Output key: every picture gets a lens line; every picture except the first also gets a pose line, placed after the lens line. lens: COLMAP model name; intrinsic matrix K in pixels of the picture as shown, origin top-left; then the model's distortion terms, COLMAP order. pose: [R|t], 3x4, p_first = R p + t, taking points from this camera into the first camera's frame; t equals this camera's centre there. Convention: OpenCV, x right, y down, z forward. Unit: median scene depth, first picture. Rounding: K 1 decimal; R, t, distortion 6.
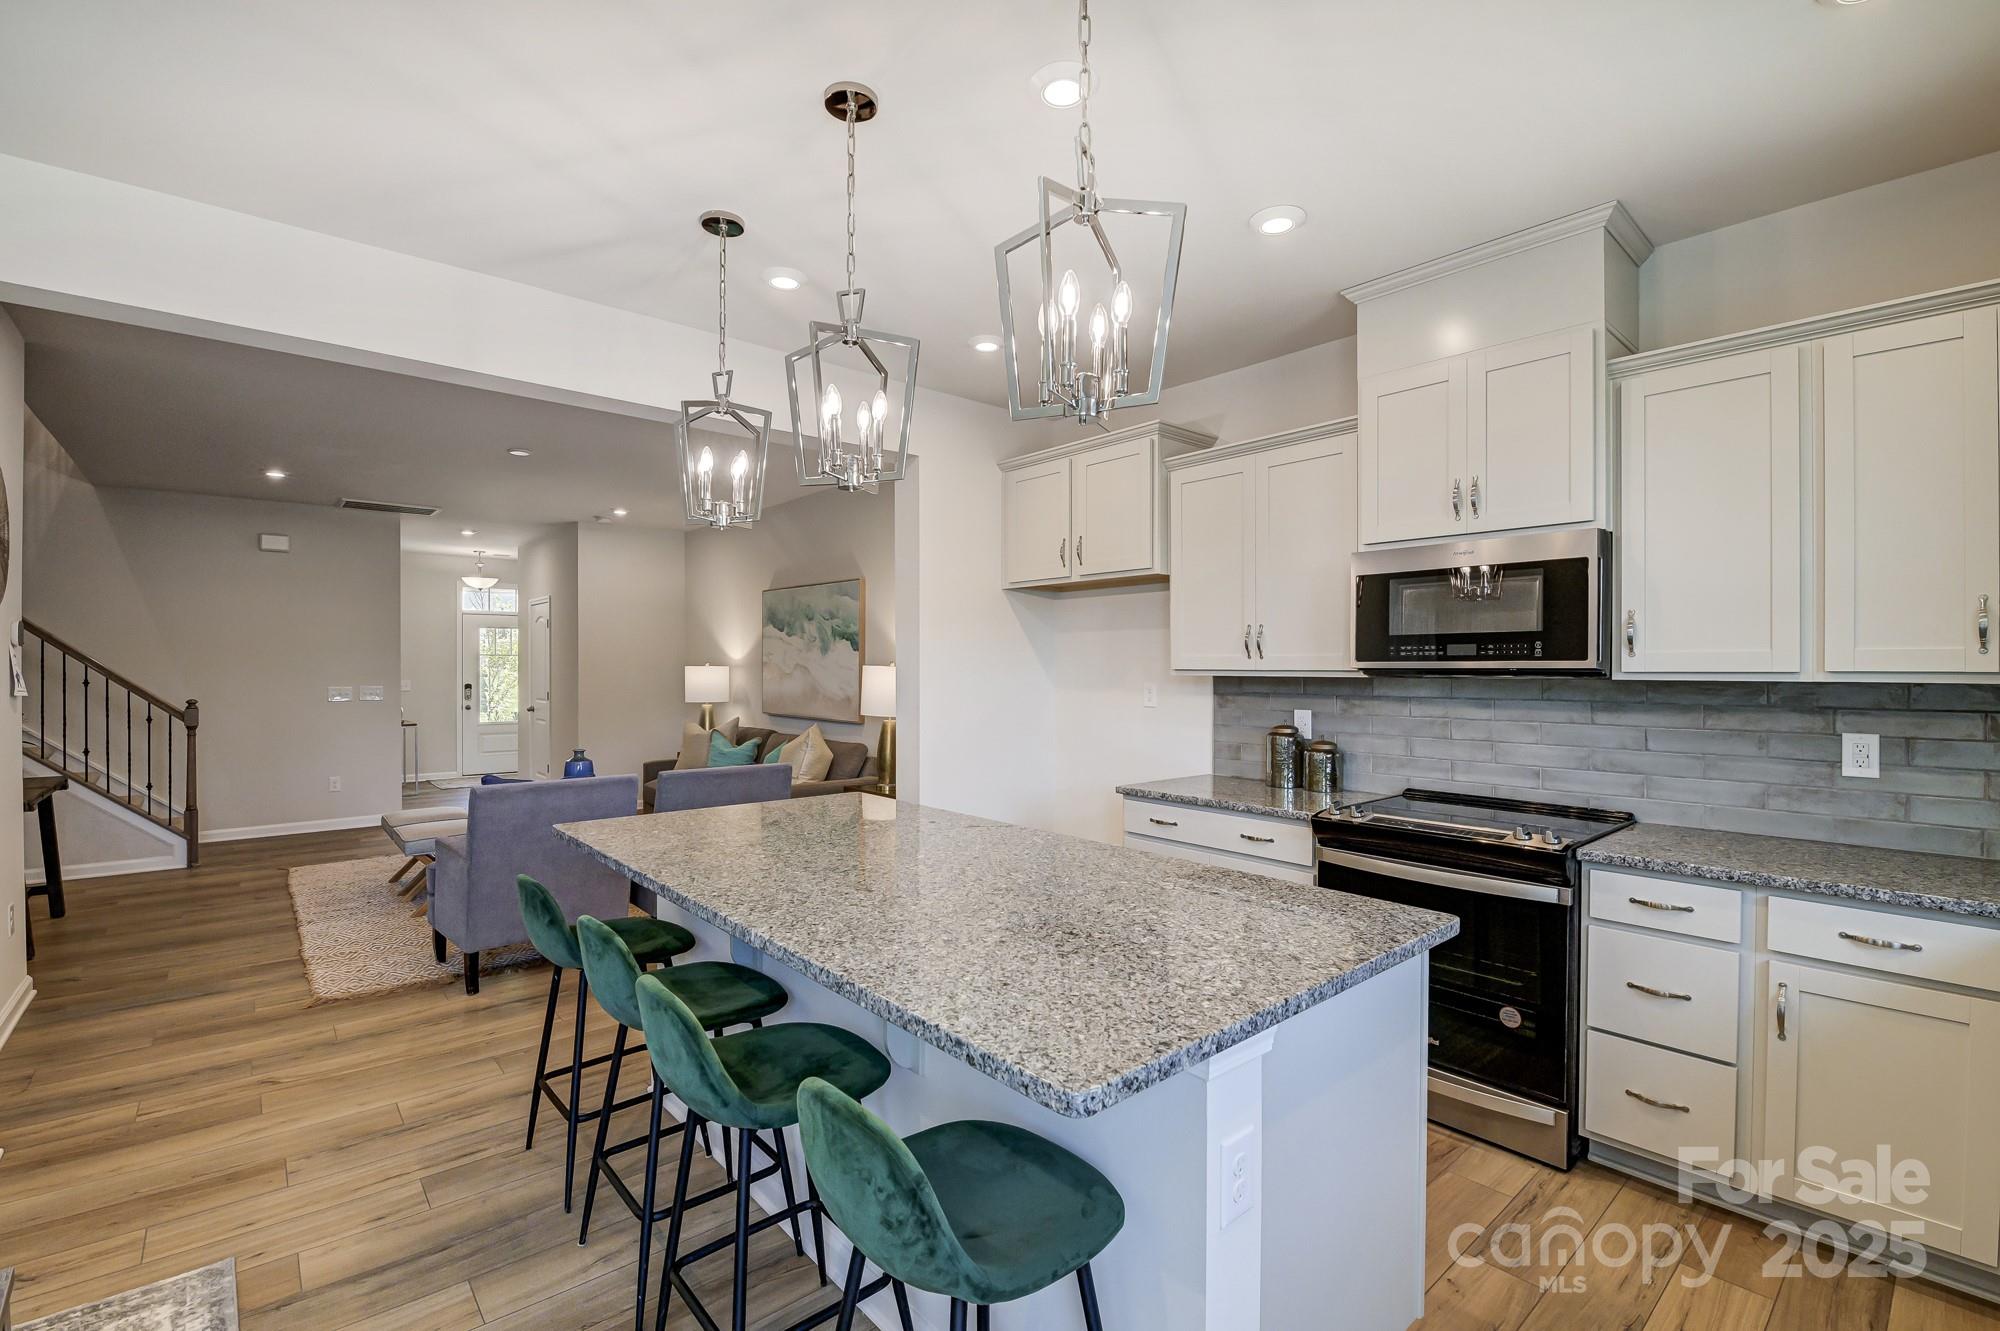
lens RADIAL K [[881.2, 0, 1000.0], [0, 881.2, 665.5], [0, 0, 1]] dist [-0.001291, -0.015227]
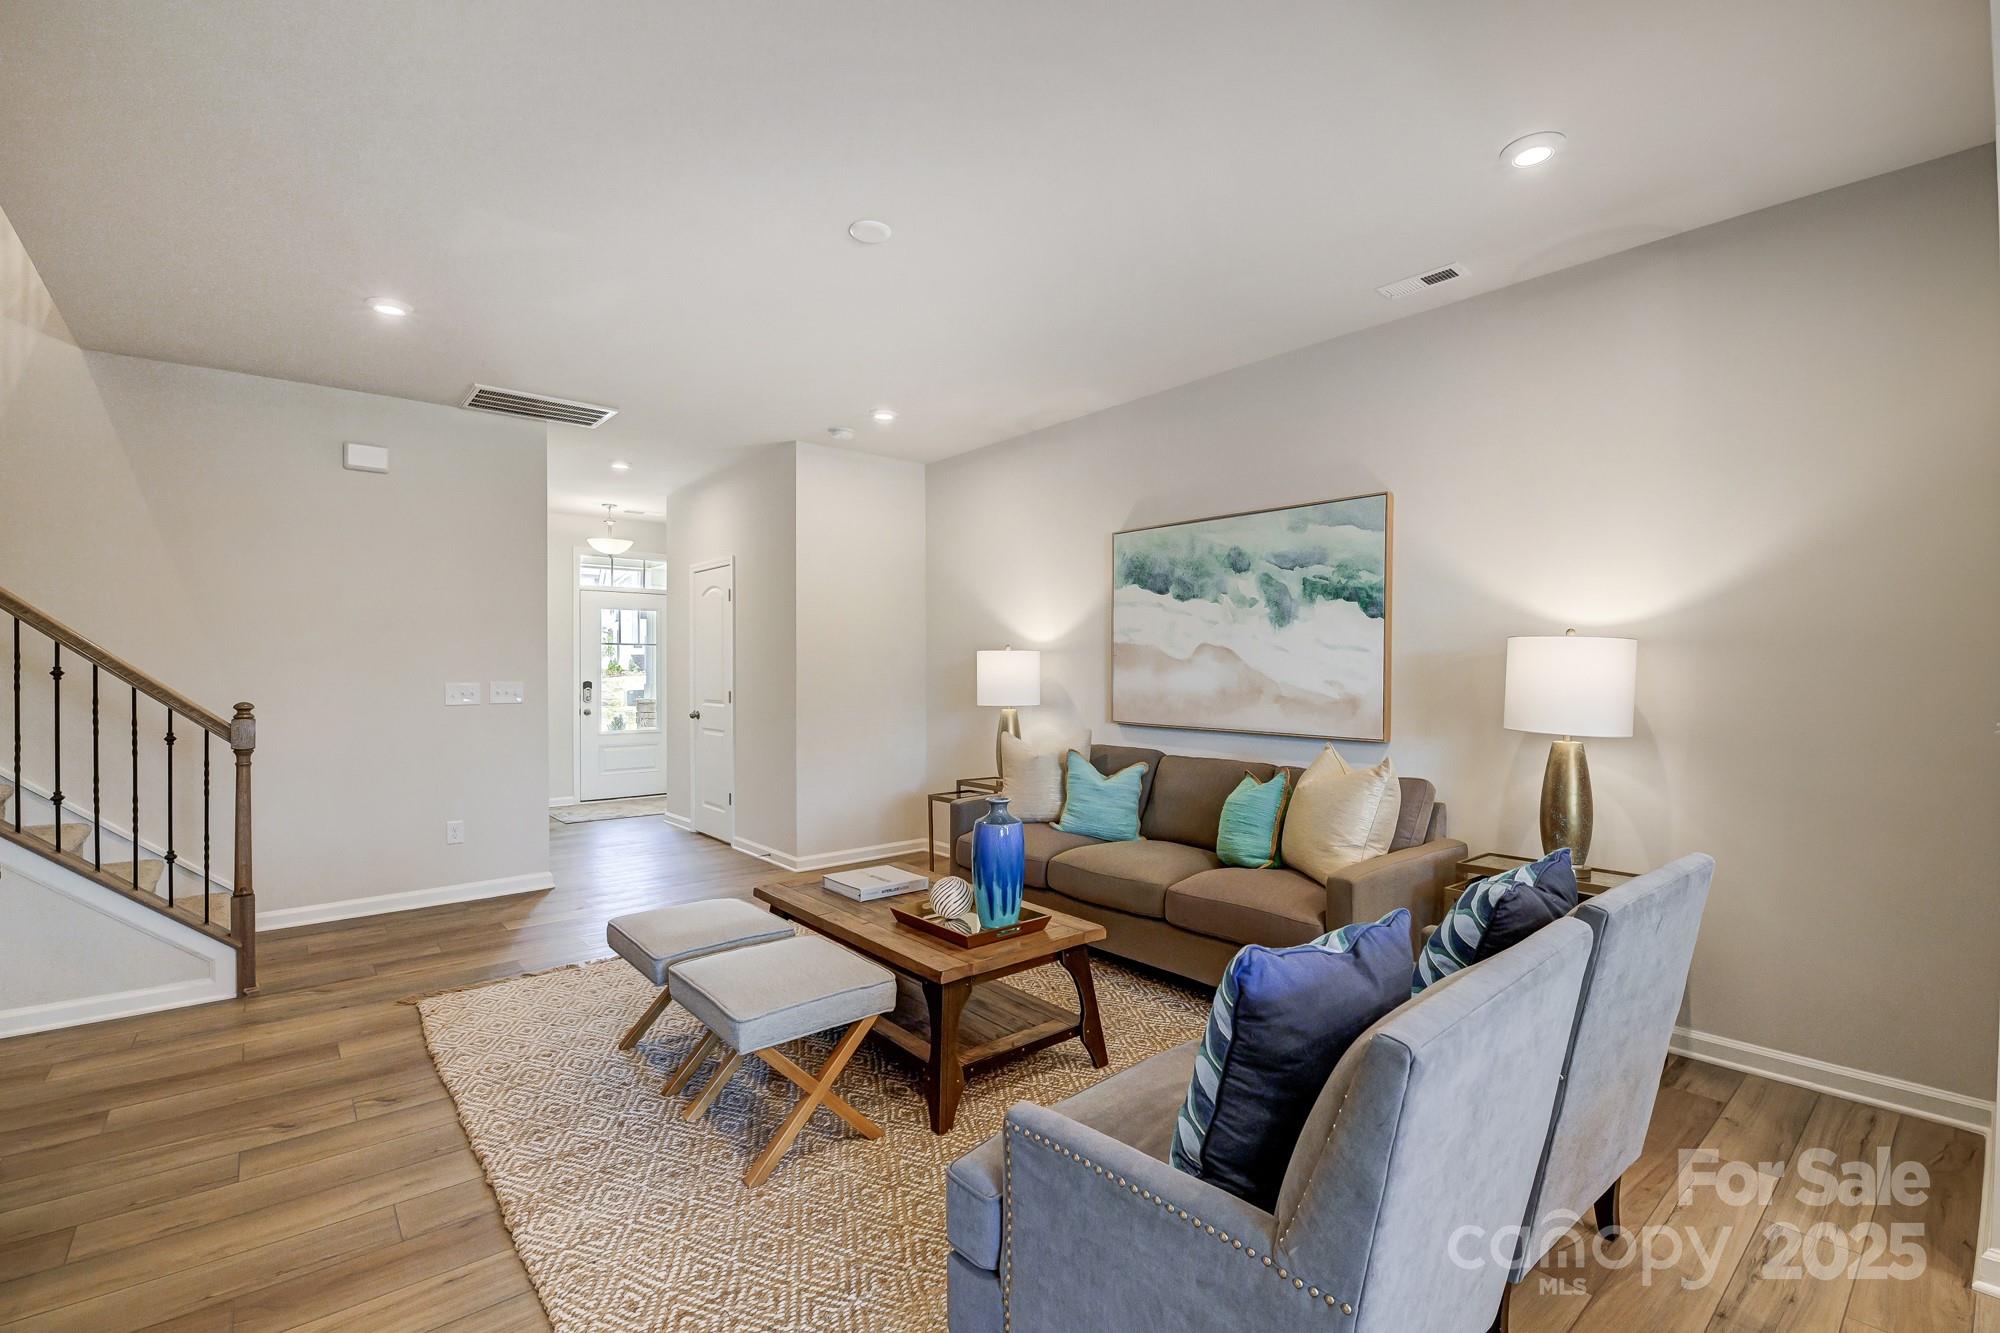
lens RADIAL K [[881.2, 0, 1000.0], [0, 881.2, 666.5], [0, 0, 1]] dist [-0.001291, -0.015227]
pose [[0.999811, -0.002487, -0.019280, -0.401325], [0.002475, 0.999997, -0.000682, 0.015987], [0.019282, 0.000634, 0.999814, 0.415986]]
